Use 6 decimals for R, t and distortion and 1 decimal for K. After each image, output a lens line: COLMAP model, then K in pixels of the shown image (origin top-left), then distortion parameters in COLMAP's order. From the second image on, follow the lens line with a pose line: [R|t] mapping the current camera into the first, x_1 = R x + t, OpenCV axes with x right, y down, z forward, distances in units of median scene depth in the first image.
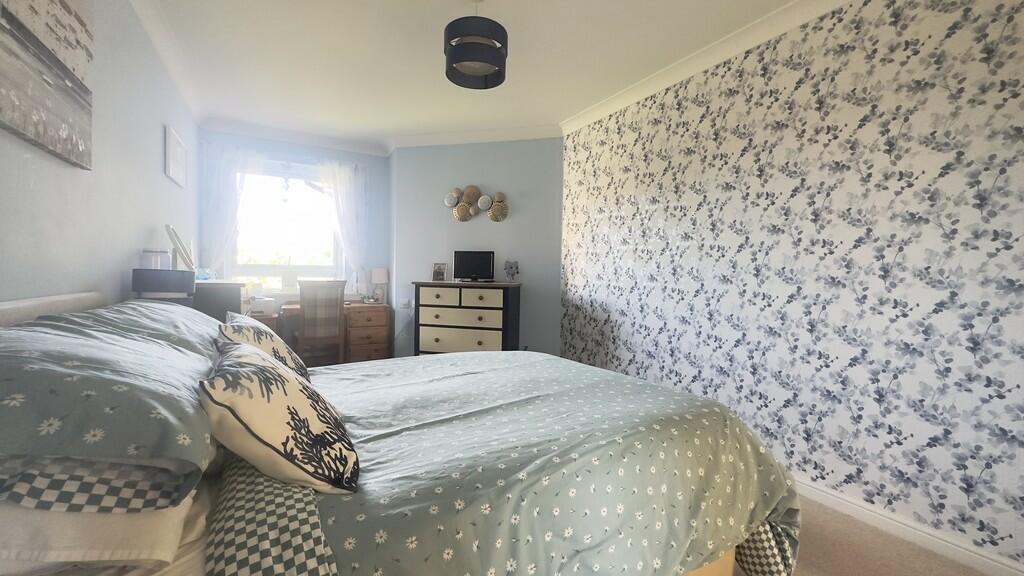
lens RADIAL K [[406.8, 0, 512.0], [0, 406.8, 288.0], [0, 0, 1]] dist [-0.003103, -0.000337]
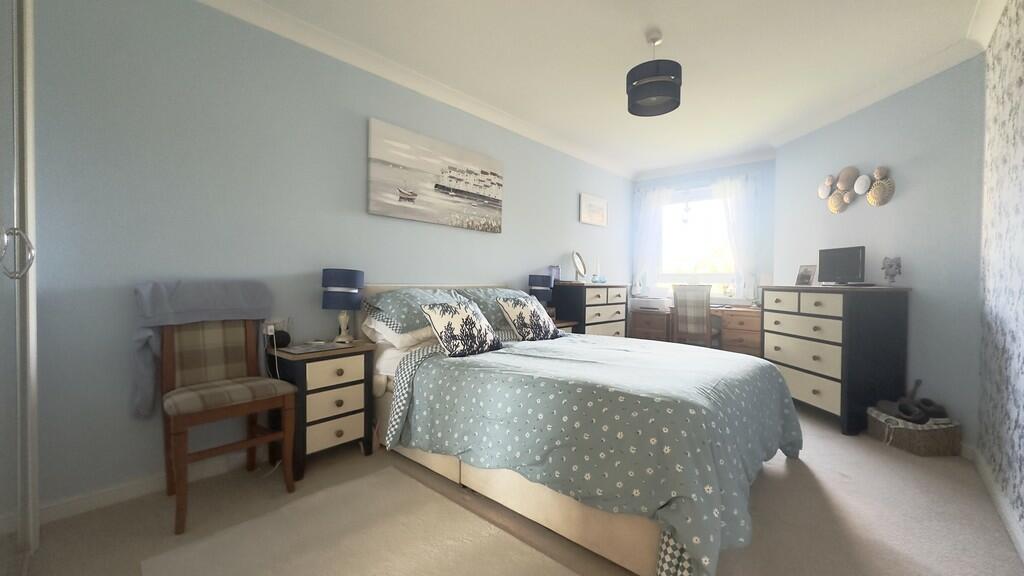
lens RADIAL K [[406.8, 0, 512.0], [0, 406.8, 288.0], [0, 0, 1]] dist [-0.003103, -0.000337]
pose [[0.307796, 0.001540, -0.951451, 0.481307], [-0.034782, 0.999348, -0.009635, 0.019867], [0.950816, 0.036059, 0.307649, 0.132253]]
